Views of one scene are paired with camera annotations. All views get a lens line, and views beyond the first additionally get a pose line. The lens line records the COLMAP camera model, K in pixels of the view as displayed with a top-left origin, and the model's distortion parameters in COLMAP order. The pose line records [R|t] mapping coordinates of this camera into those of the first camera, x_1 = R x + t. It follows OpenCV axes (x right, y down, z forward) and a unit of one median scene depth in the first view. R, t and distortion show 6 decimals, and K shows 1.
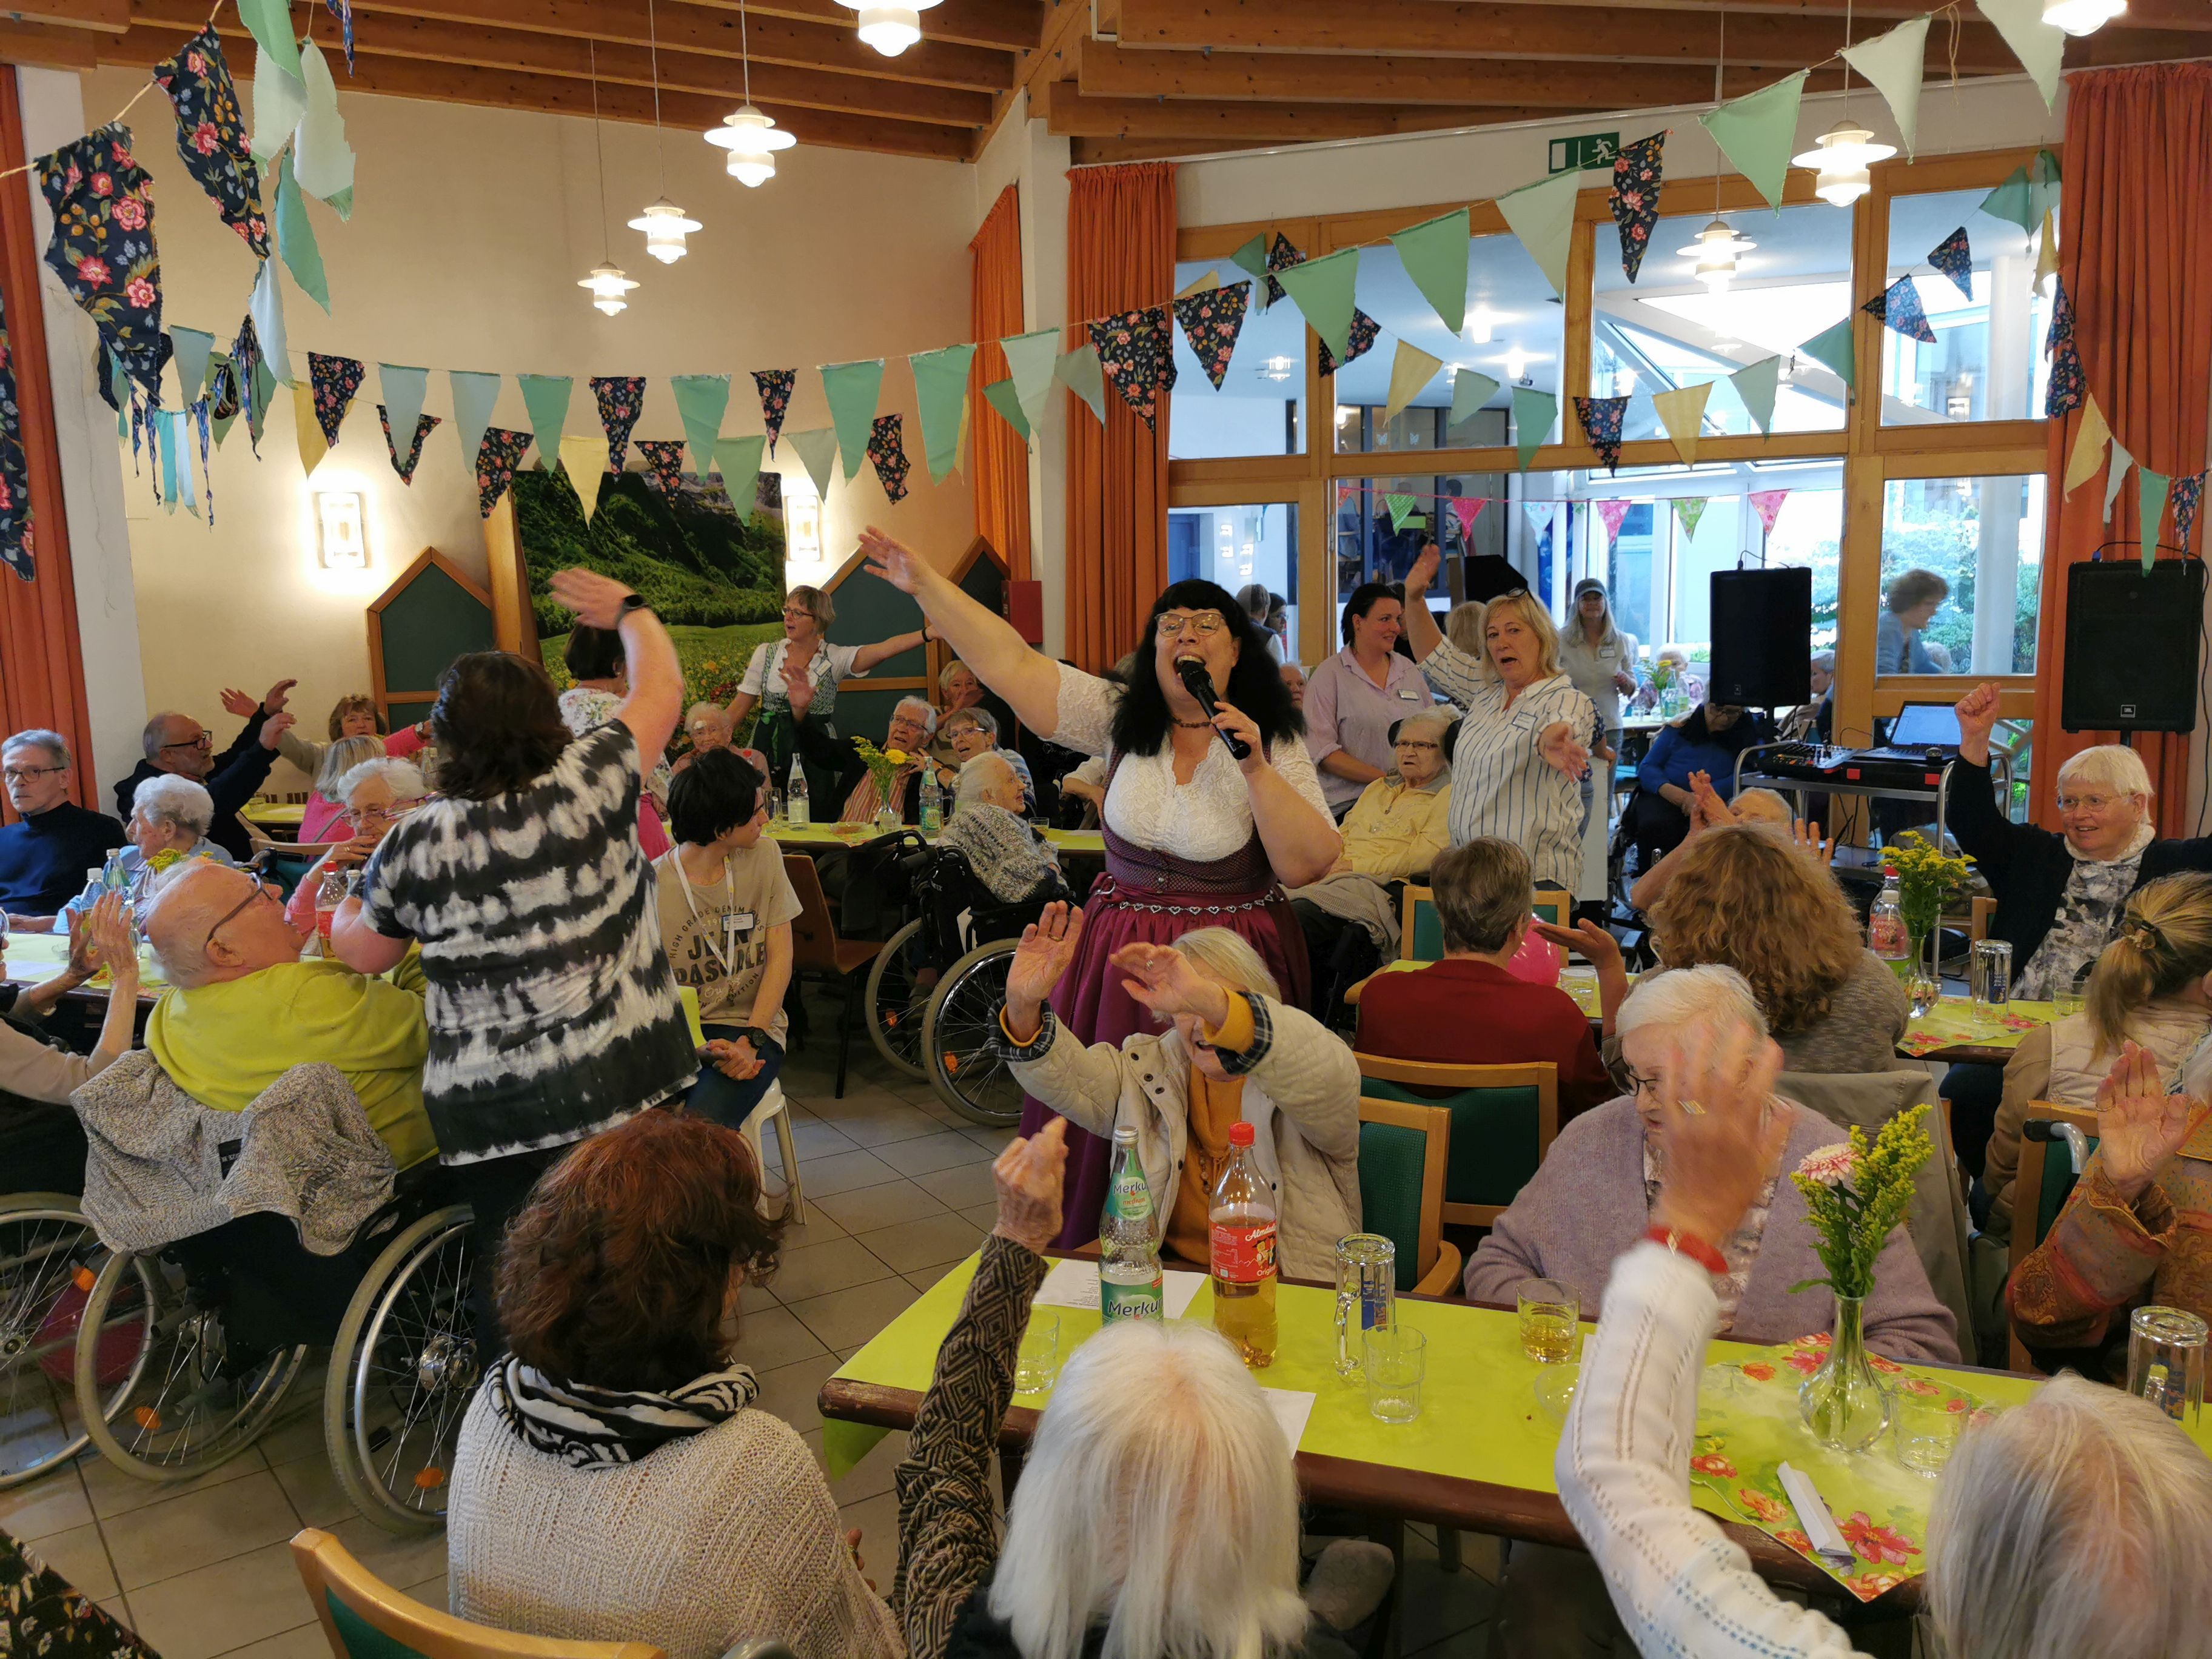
lens RADIAL K [[1744.1, 0, 1106.0], [0, 1744.1, 829.5], [0, 0, 1]] dist [0.054422, -0.077638]
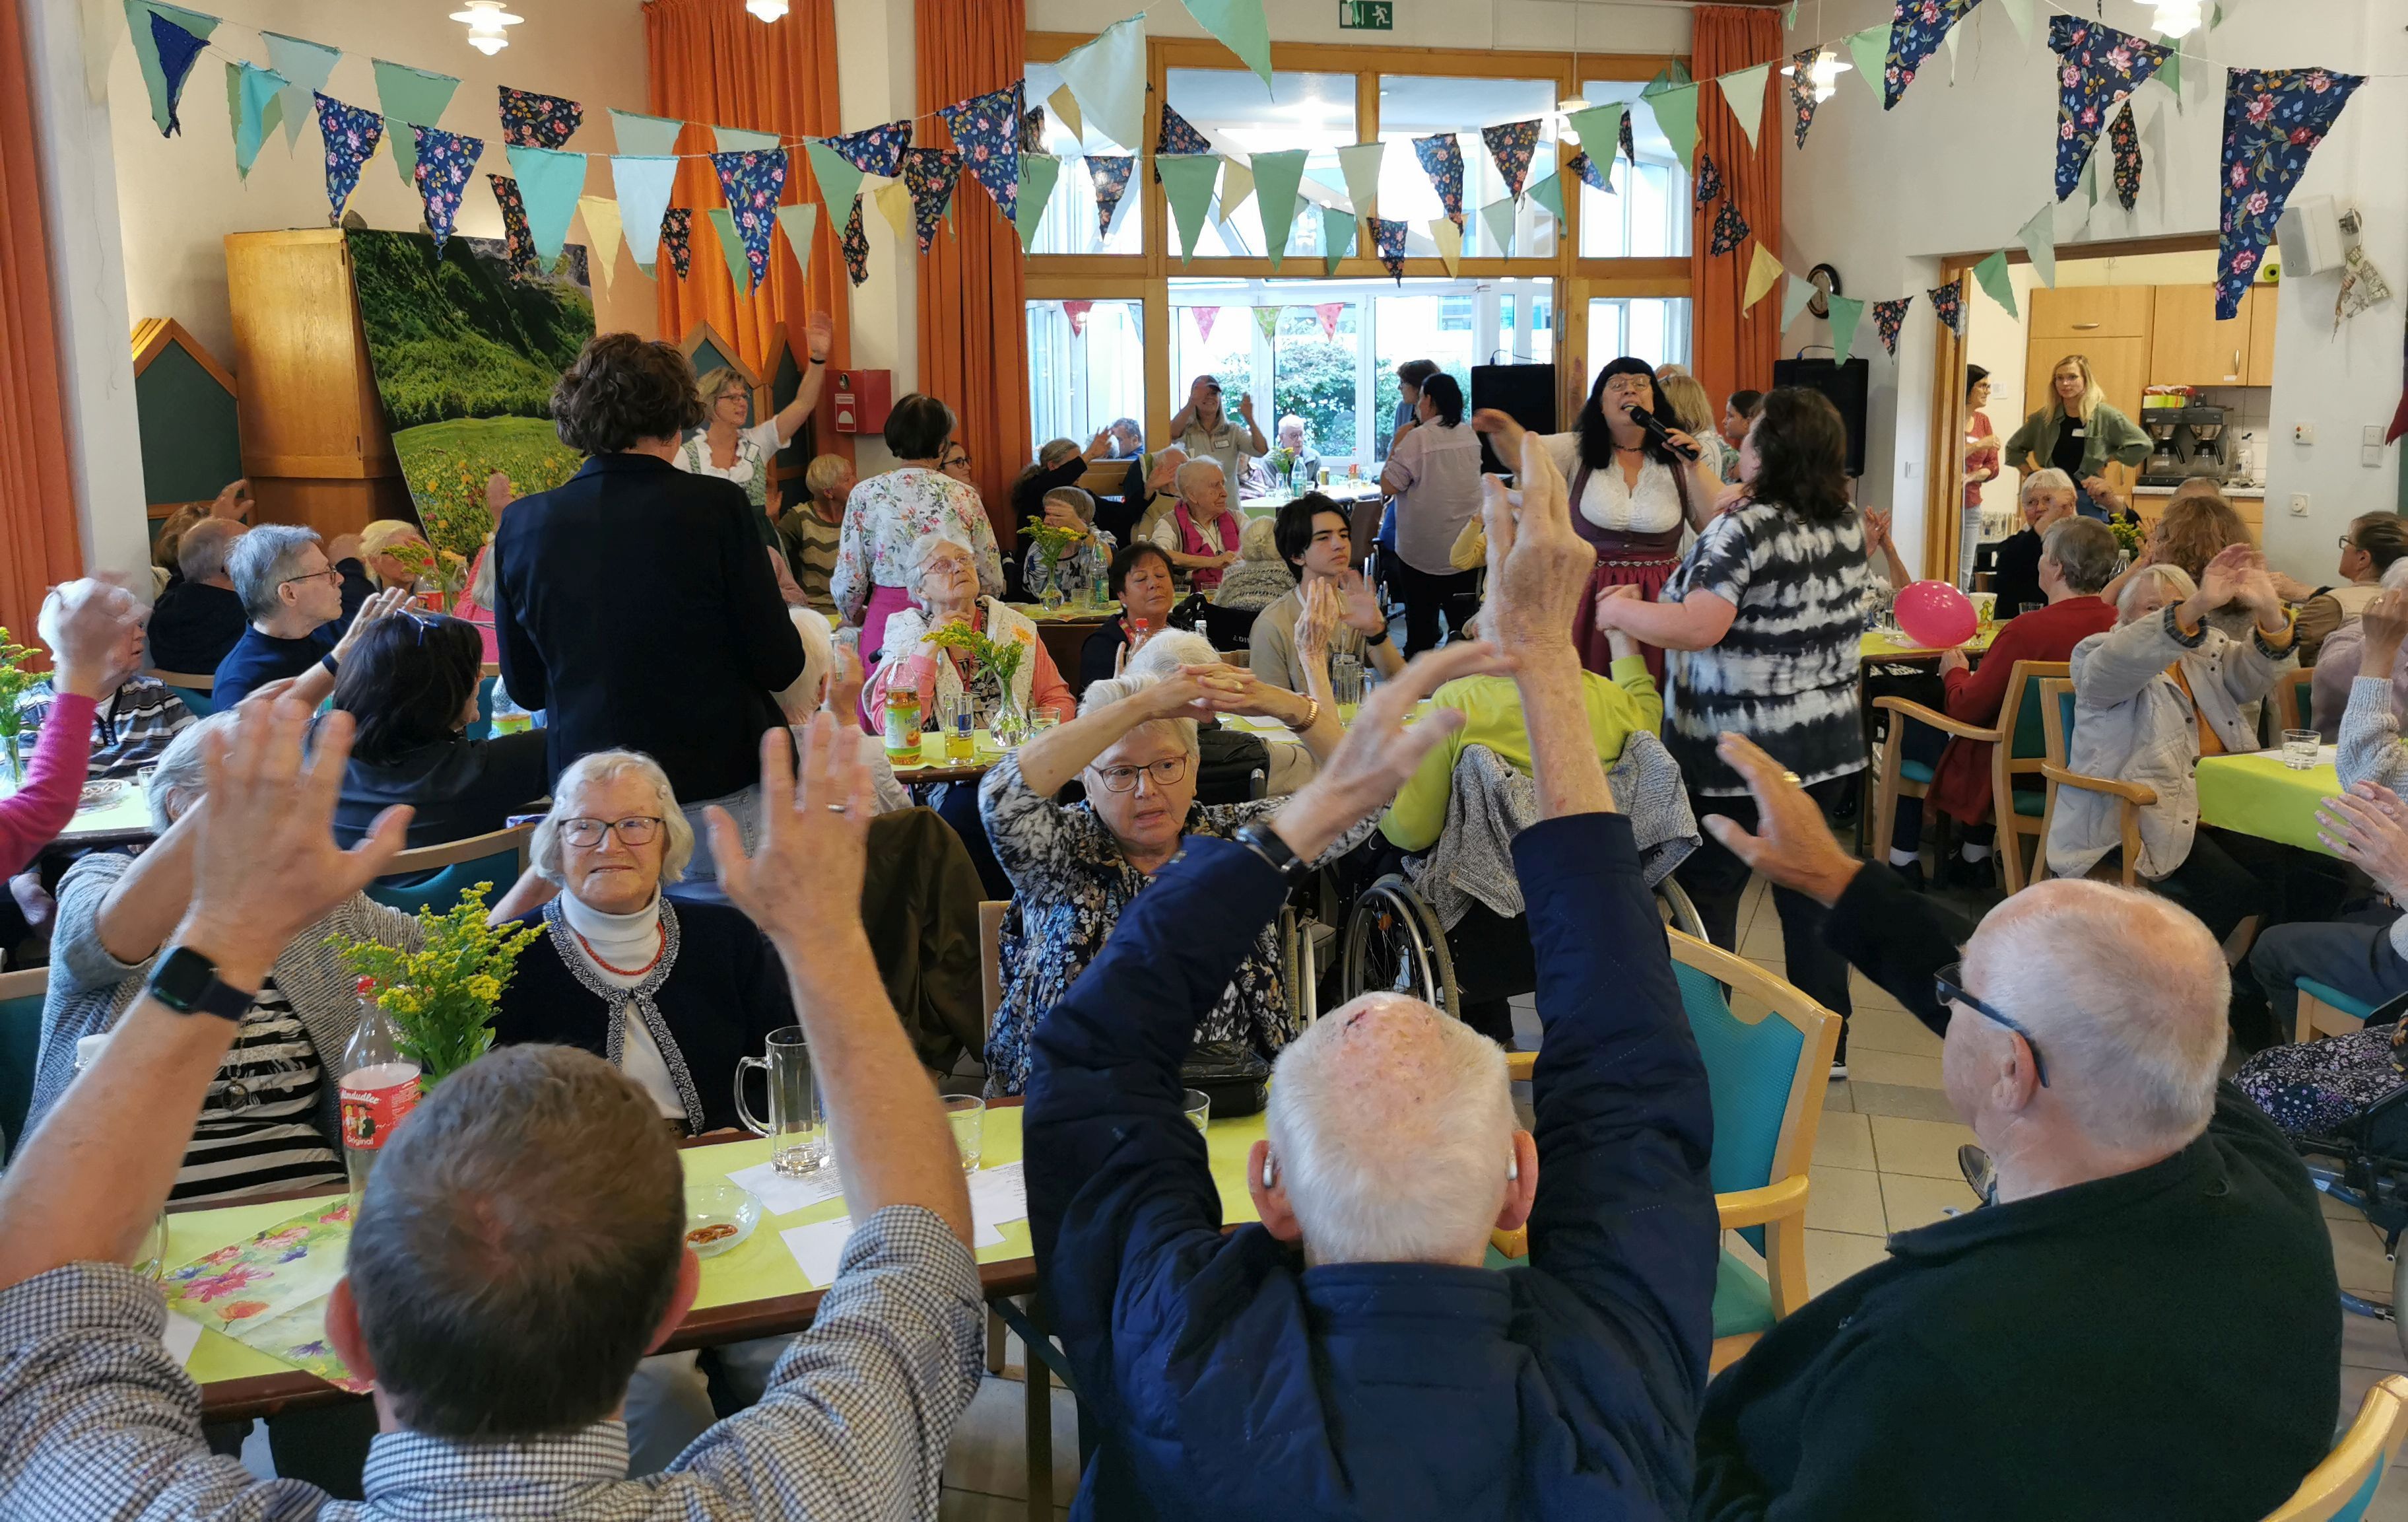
lens RADIAL K [[1890.1, 0, 1240.3], [0, 1890.1, 652.1], [0, 0, 1]] dist [0.078235, -0.132639]
pose [[0.796598, -0.077457, 0.599526, -0.675348], [0.082640, 0.996400, 0.018927, 0.013161], [-0.598834, 0.034467, 0.800131, 0.050905]]
